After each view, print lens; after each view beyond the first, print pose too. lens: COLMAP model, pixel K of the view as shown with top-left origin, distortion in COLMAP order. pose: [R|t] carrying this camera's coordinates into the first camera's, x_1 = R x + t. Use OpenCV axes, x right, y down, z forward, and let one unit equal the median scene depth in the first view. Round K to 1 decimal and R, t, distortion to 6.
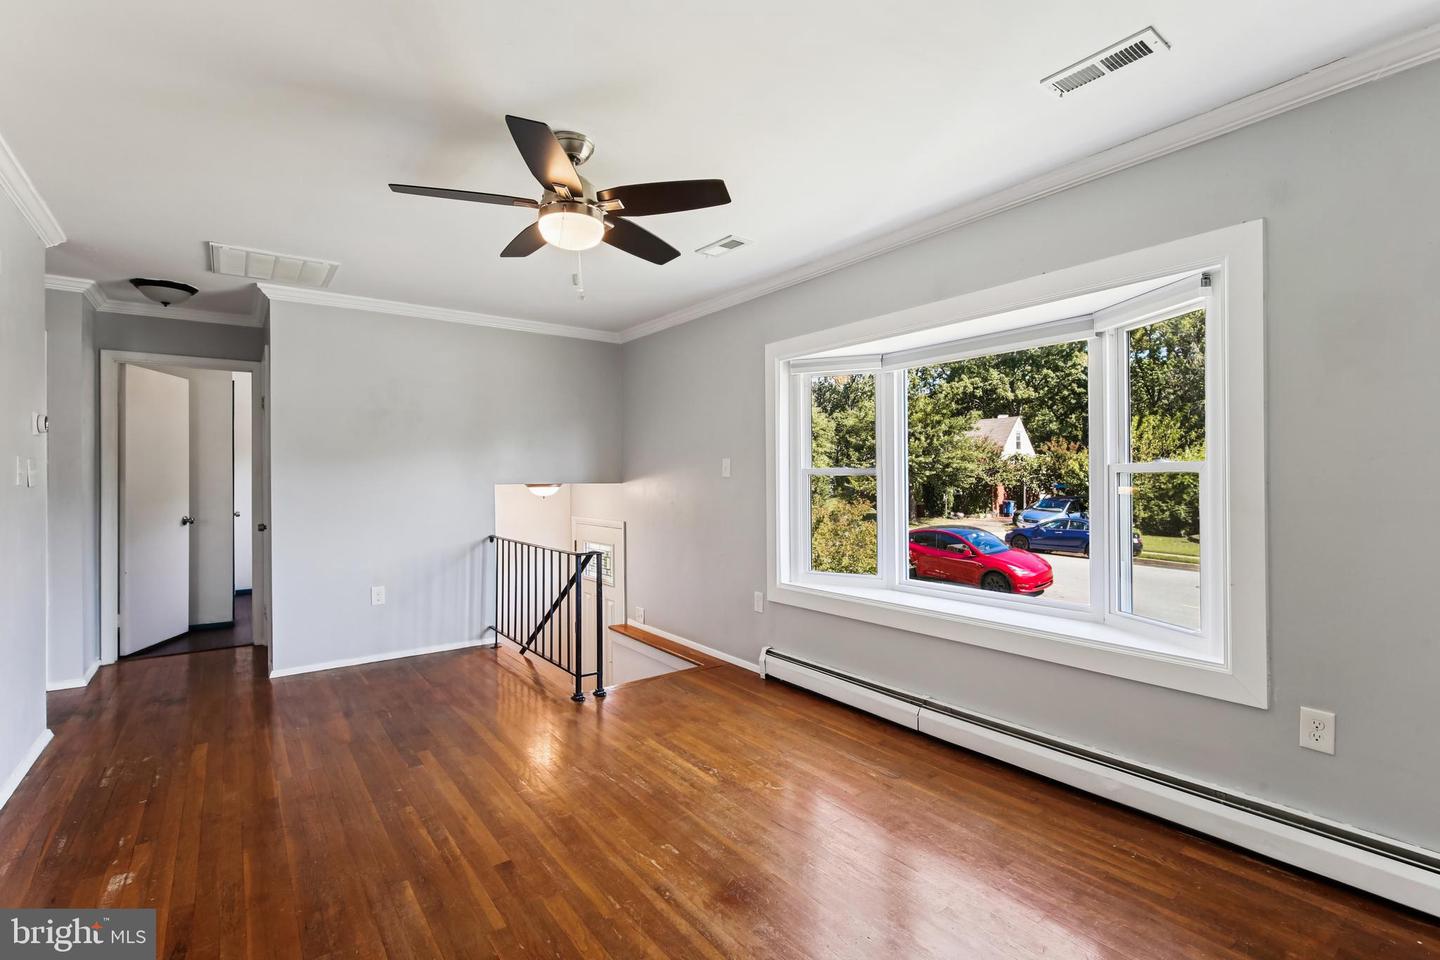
lens RADIAL K [[660.3, 0, 720.0], [0, 660.3, 480.0], [0, 0, 1]] dist [0.012777, -0.000156]
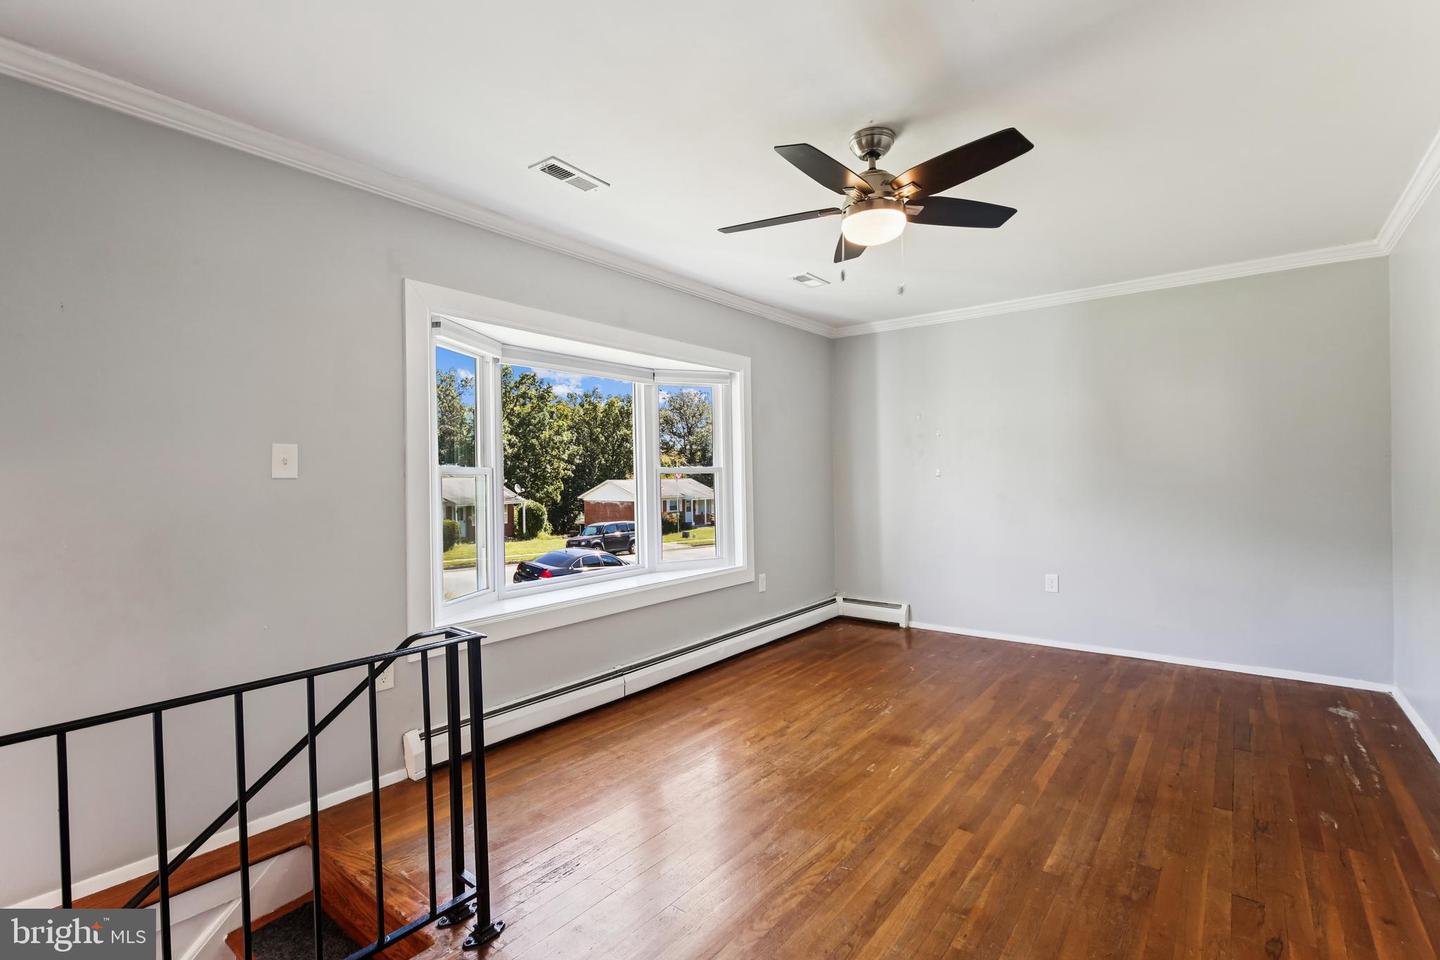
lens RADIAL K [[674.3, 0, 720.0], [0, 674.3, 480.0], [0, 0, 1]] dist [-0.001344, -0.000172]
pose [[-0.271625, 0.007507, 0.962374, -1.044877], [0.021698, 0.999763, -0.001675, 0.010455], [-0.962159, 0.020427, -0.271723, 1.376290]]
